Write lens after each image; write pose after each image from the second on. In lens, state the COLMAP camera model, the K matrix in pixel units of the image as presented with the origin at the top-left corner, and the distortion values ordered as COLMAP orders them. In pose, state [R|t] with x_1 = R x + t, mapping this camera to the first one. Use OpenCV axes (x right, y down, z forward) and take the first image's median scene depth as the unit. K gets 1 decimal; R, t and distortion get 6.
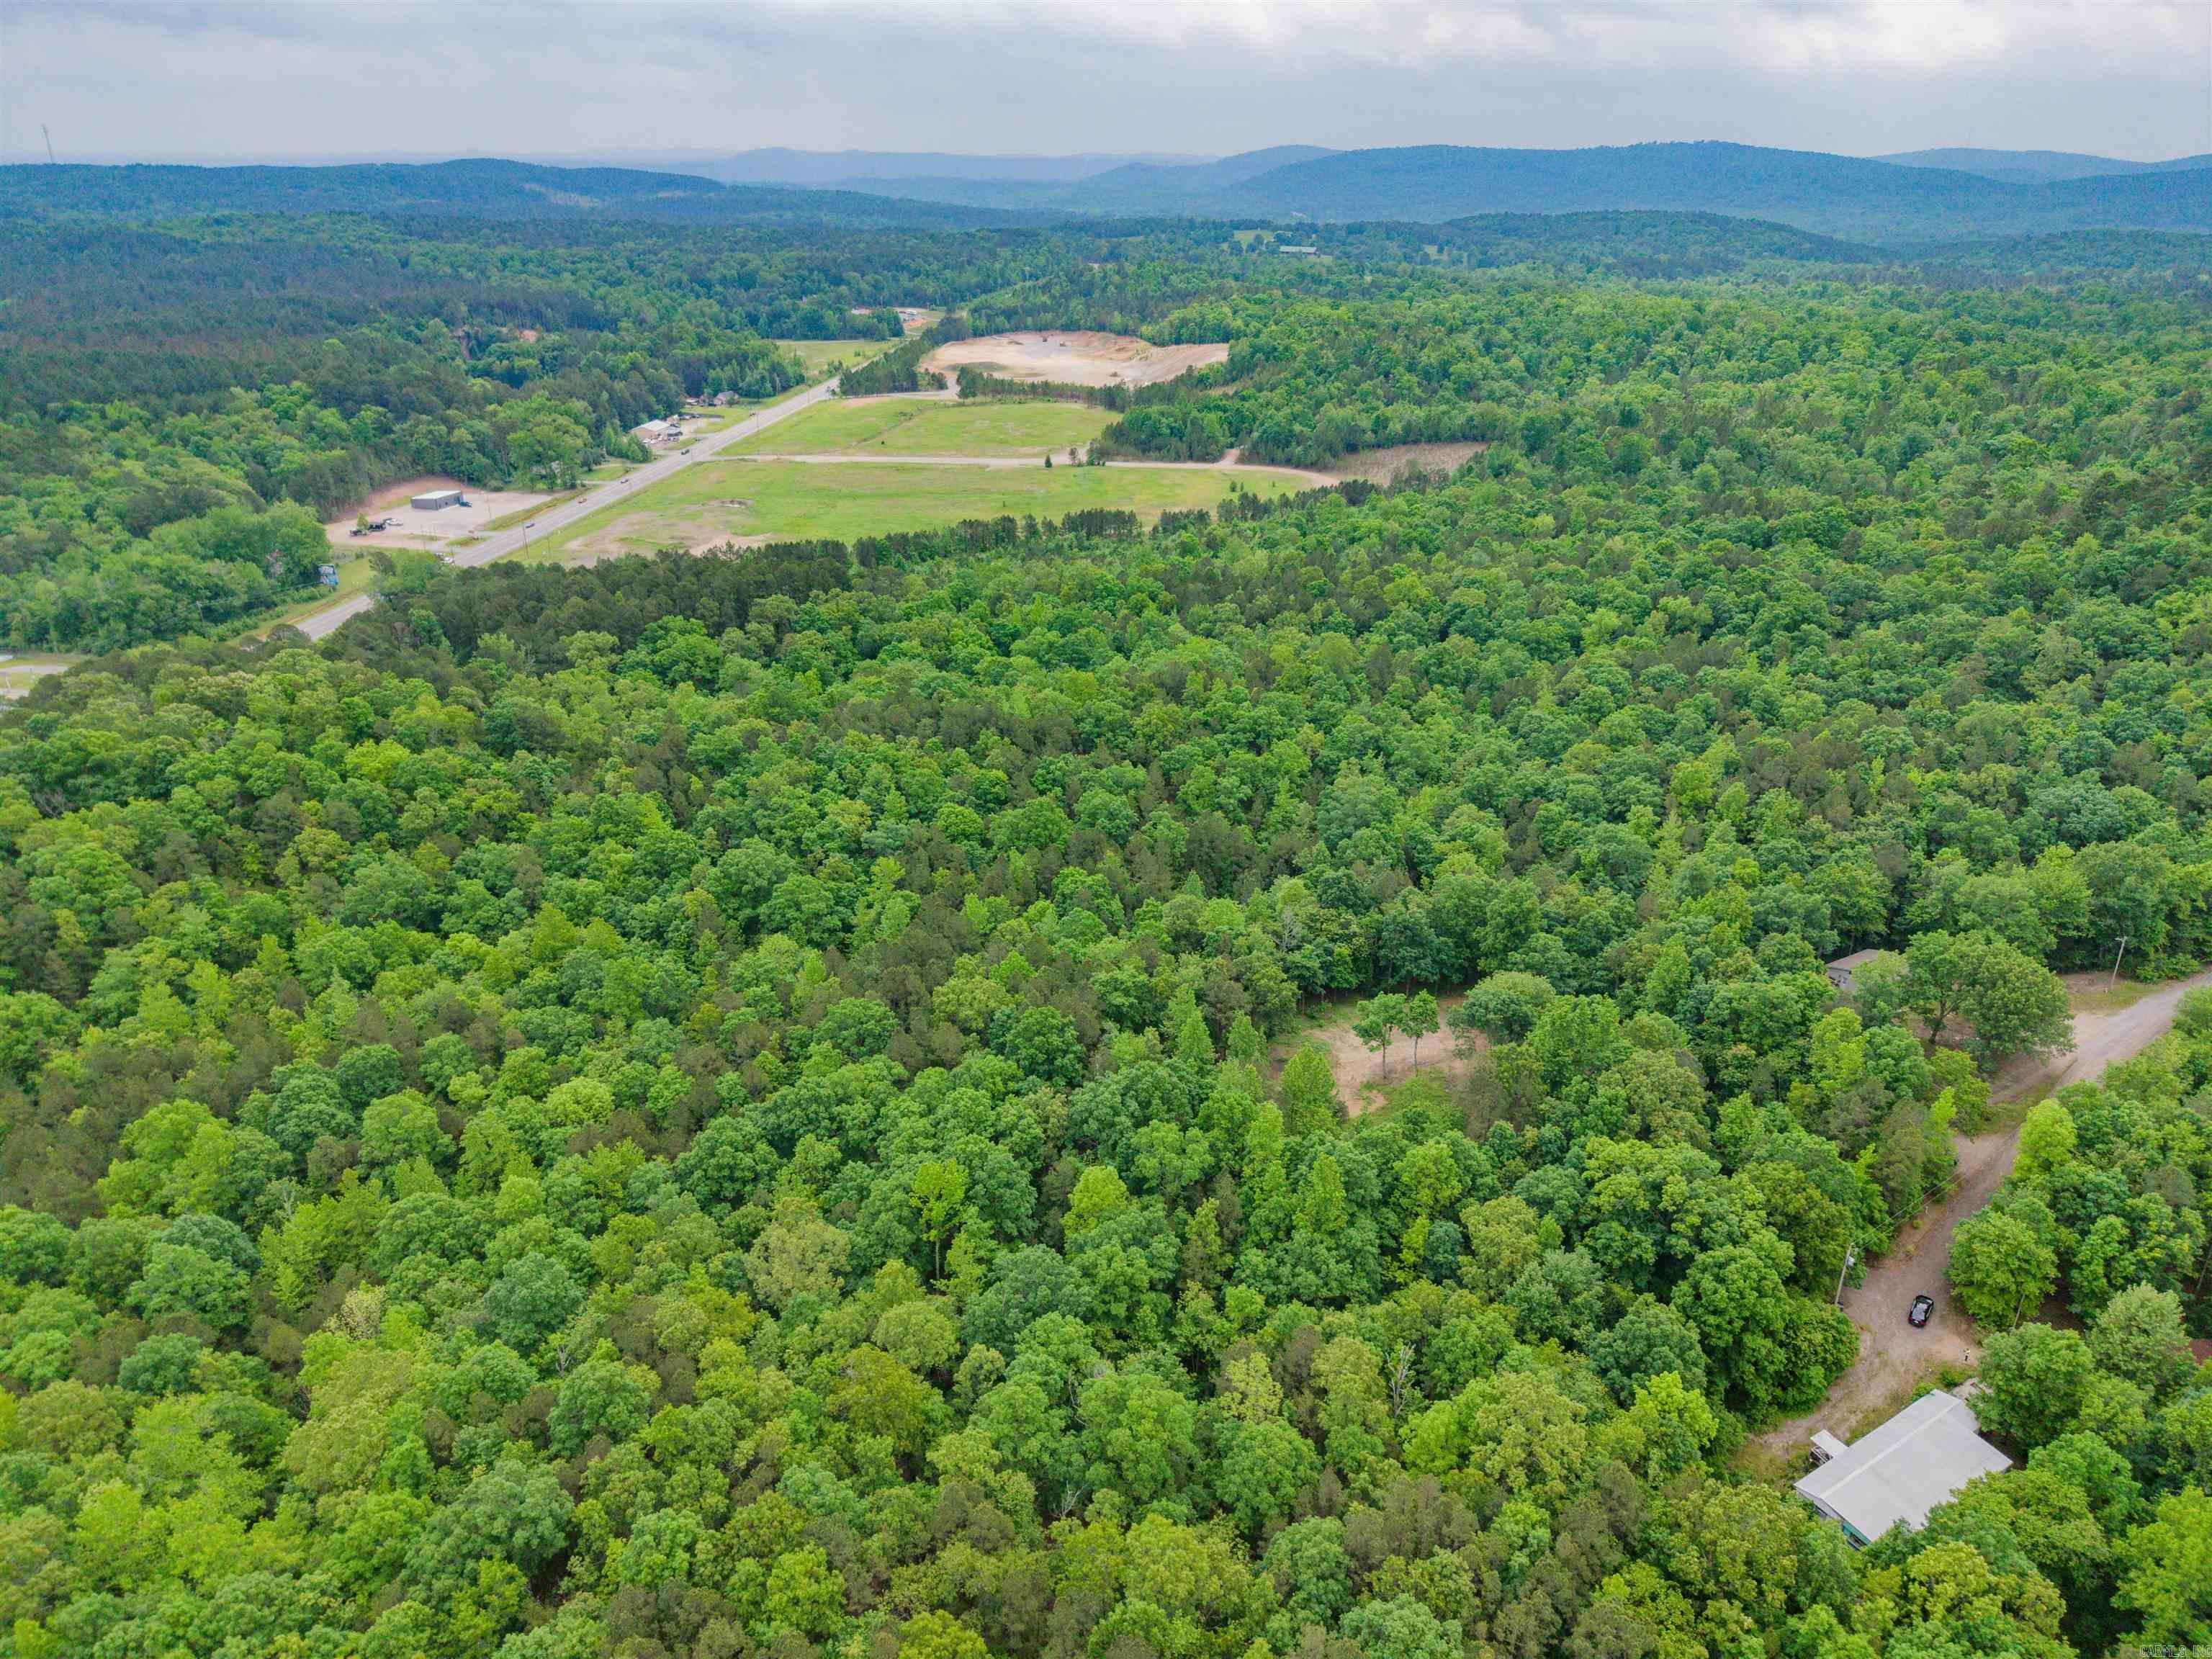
lens RADIAL K [[1525.2, 0, 1106.0], [0, 1525.2, 829.5], [0, 0, 1]] dist [0.008424, -0.005159]
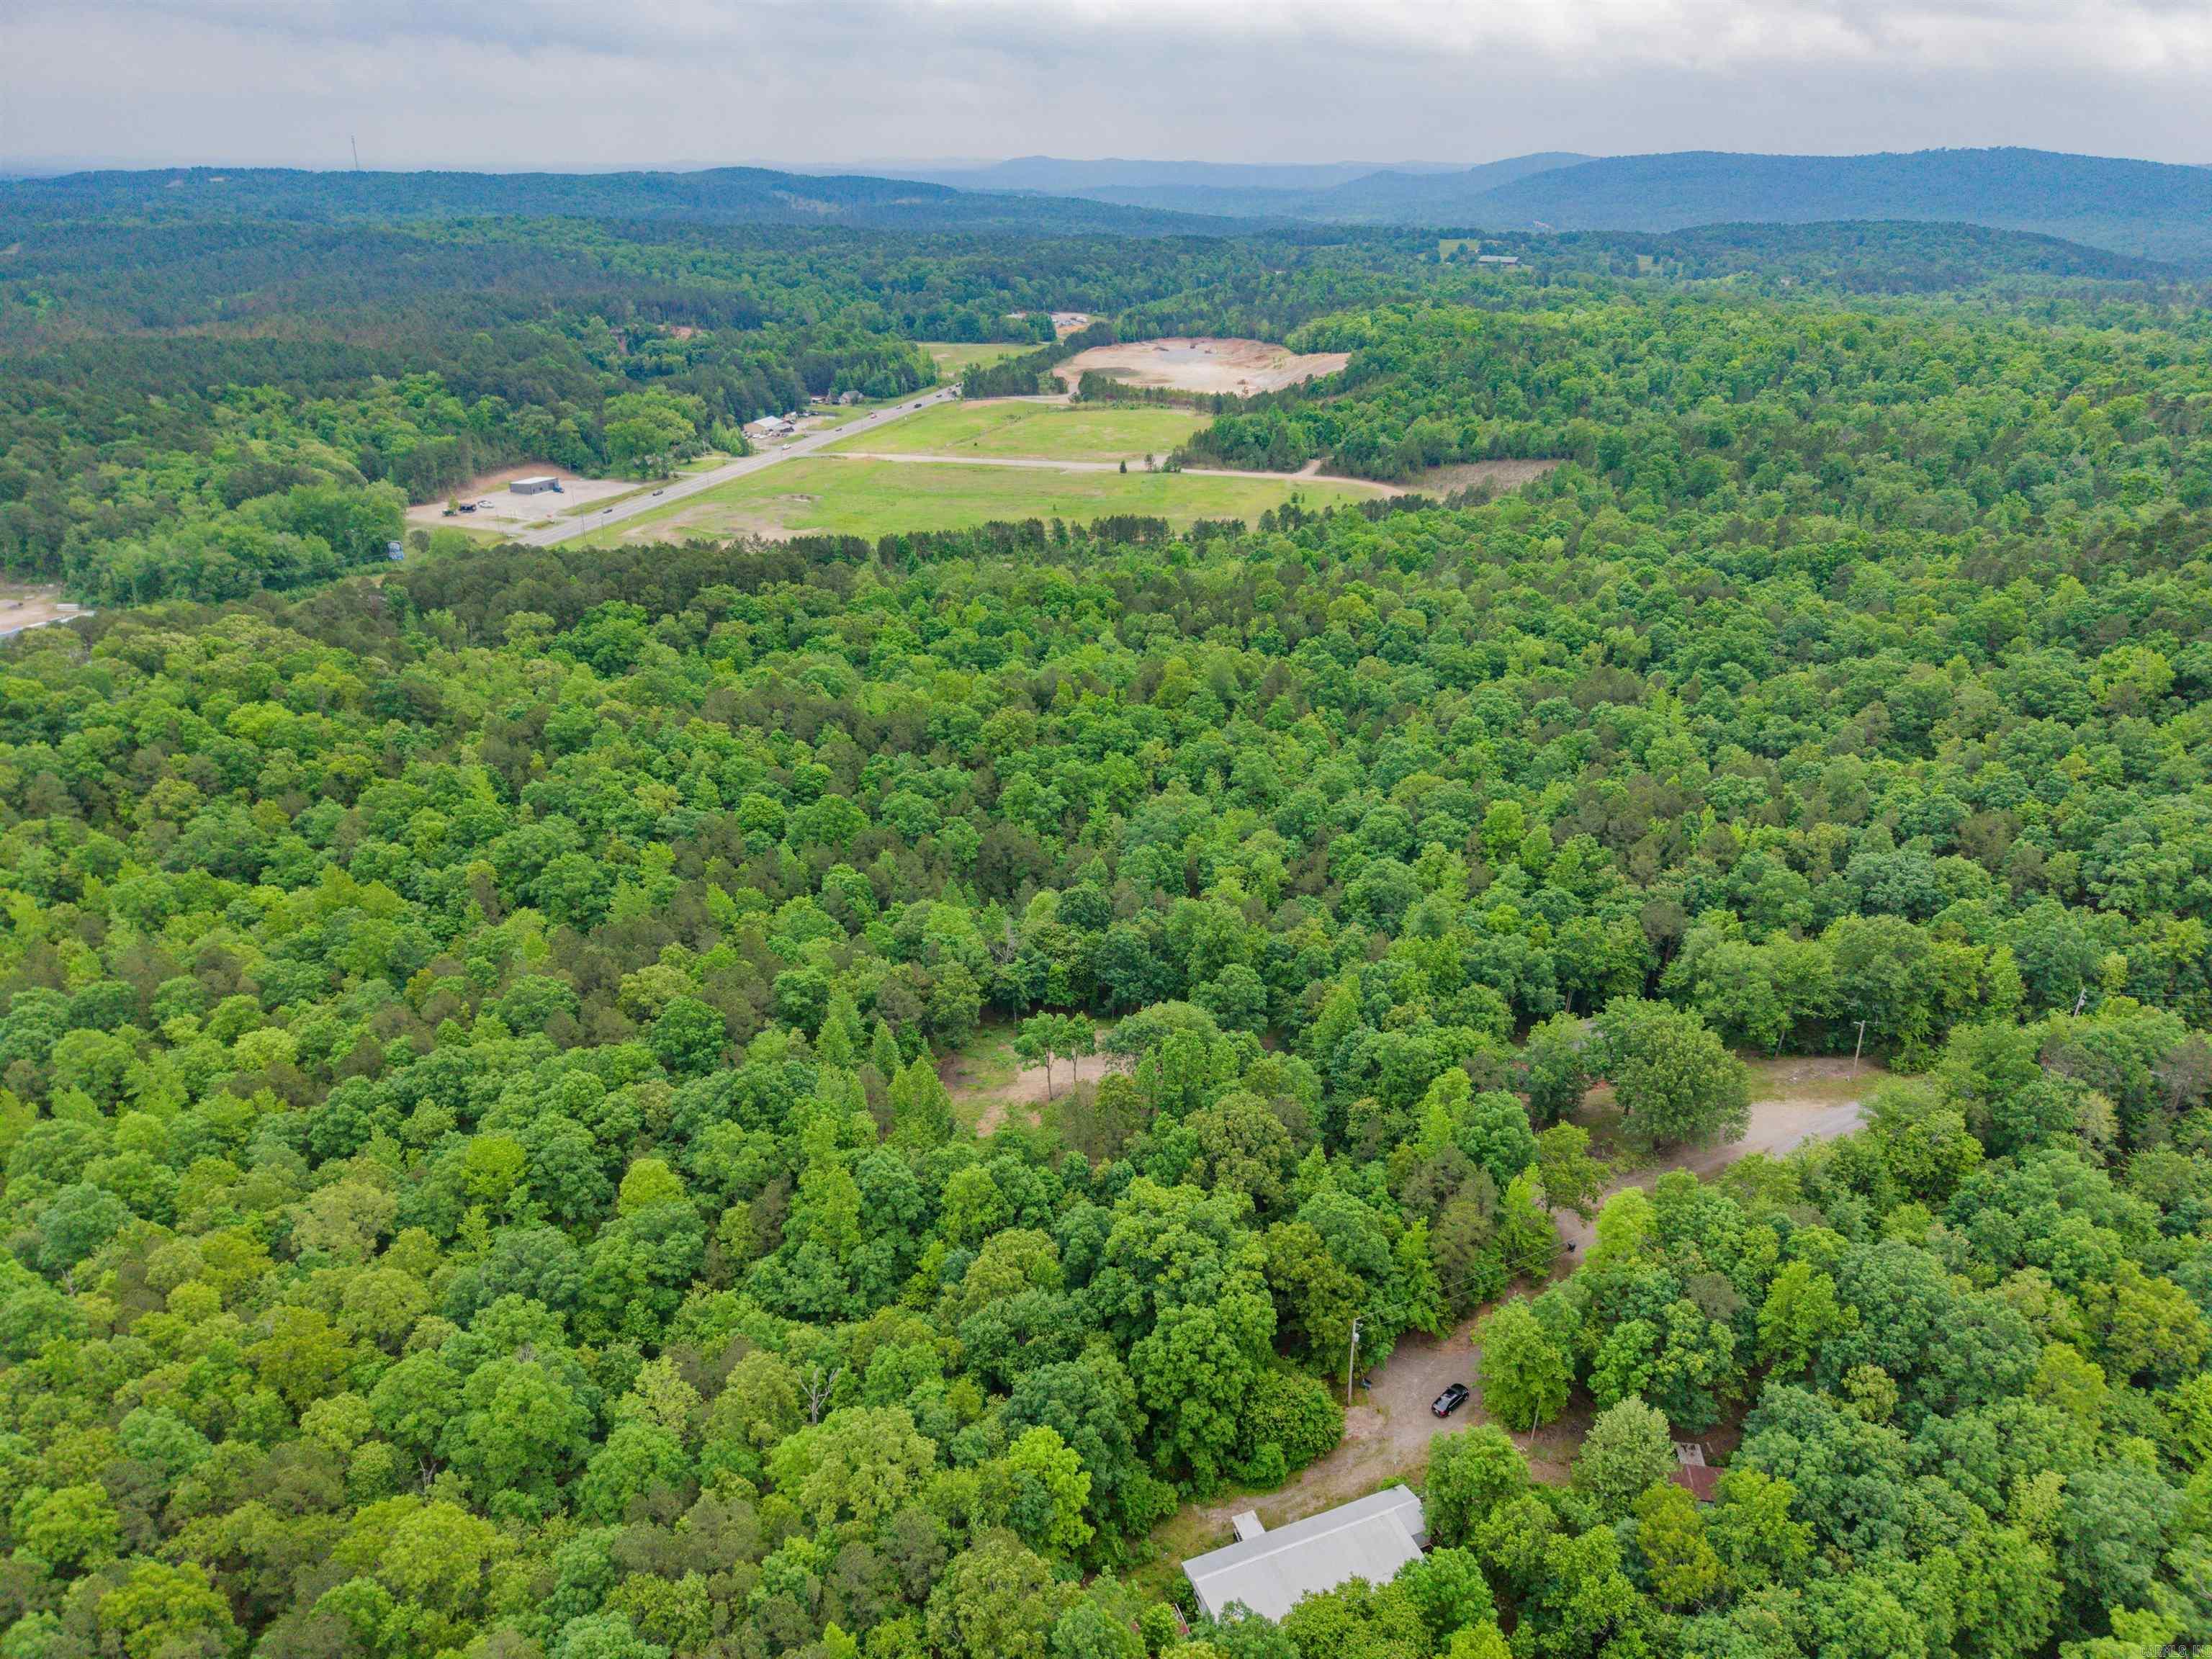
lens RADIAL K [[1525.2, 0, 1106.0], [0, 1525.2, 829.5], [0, 0, 1]] dist [0.008424, -0.005159]
pose [[0.985825, 0.066774, -0.153913, 0.141165], [-0.067509, 0.997719, 0.000454, -0.004884], [0.153593, 0.009943, 0.988084, 0.016962]]
